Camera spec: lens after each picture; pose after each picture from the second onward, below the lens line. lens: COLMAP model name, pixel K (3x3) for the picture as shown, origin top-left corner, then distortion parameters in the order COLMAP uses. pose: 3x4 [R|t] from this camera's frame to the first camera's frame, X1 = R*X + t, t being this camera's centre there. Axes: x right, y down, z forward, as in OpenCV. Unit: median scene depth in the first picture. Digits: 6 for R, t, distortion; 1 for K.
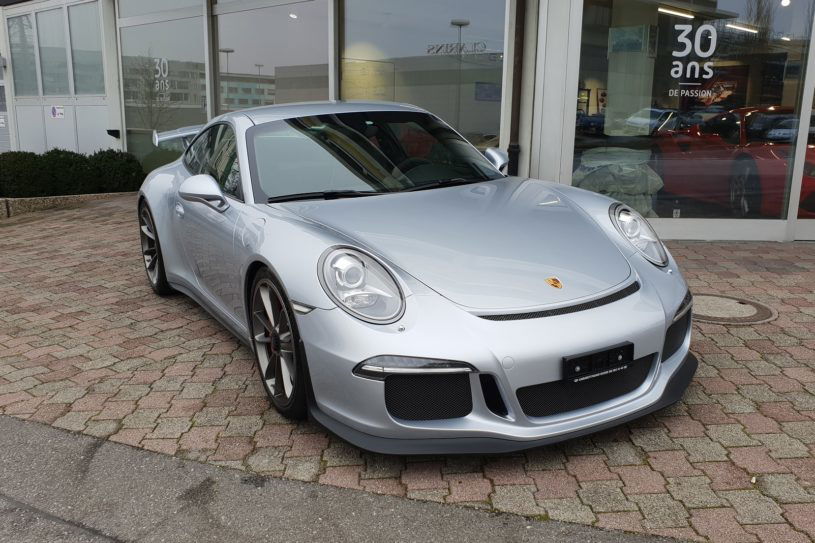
lens RADIAL K [[739.1, 0, 405.3], [0, 739.1, 320.5], [0, 0, 1]] dist [0.119880, -0.193556]
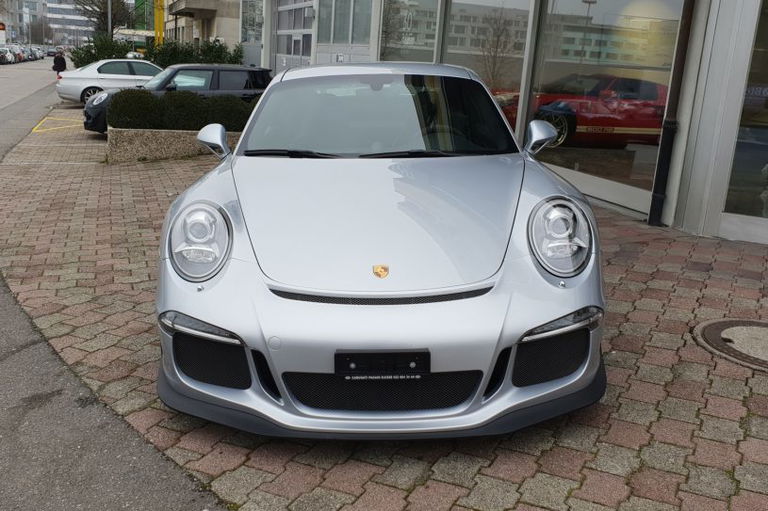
lens RADIAL K [[763.8, 0, 384.0], [0, 763.8, 255.5], [0, 0, 1]] dist [0.126076, -0.297673]
pose [[0.876743, 0.156768, -0.454693, 0.610727], [-0.168255, 0.985623, 0.015390, -0.081982], [0.450569, 0.063011, 0.890515, 0.150274]]
